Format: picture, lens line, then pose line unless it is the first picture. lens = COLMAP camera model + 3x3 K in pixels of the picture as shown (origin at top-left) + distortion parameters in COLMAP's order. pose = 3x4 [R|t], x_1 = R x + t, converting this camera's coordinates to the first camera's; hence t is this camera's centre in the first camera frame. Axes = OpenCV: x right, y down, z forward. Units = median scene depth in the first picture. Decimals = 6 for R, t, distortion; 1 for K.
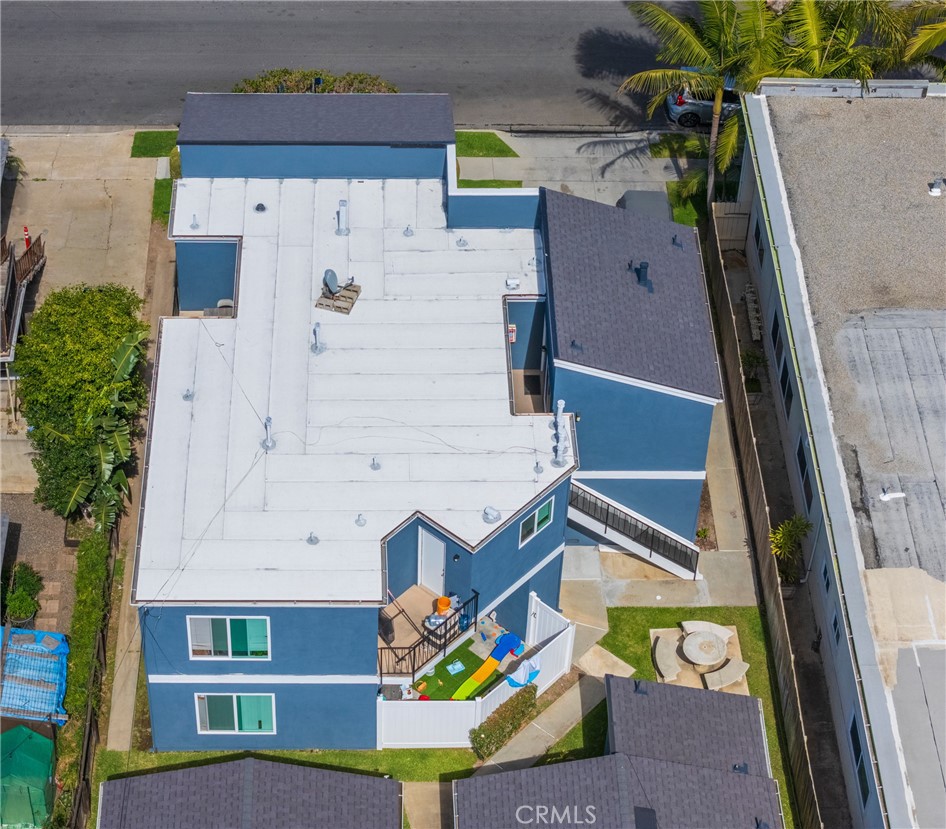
lens RADIAL K [[2271.5, 0, 400.9], [0, 2271.5, 459.9], [0, 0, 1]] dist [-0.147911, 0.349928]
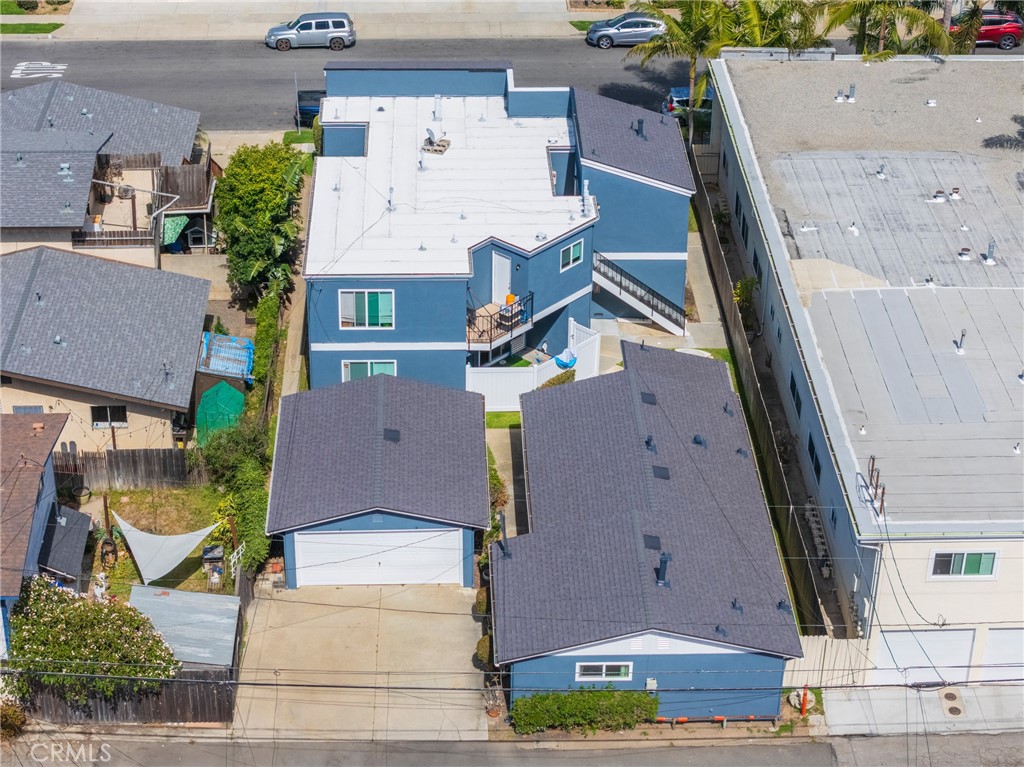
lens RADIAL K [[2132.1, 0, 512.0], [0, 2132.1, 383.5], [0, 0, 1]] dist [-0.161764, 0.375126]
pose [[0.999608, -0.012694, 0.024952, -0.014381], [0.018469, 0.968843, -0.246988, 0.428823], [-0.021040, 0.247352, 0.968697, -0.312455]]
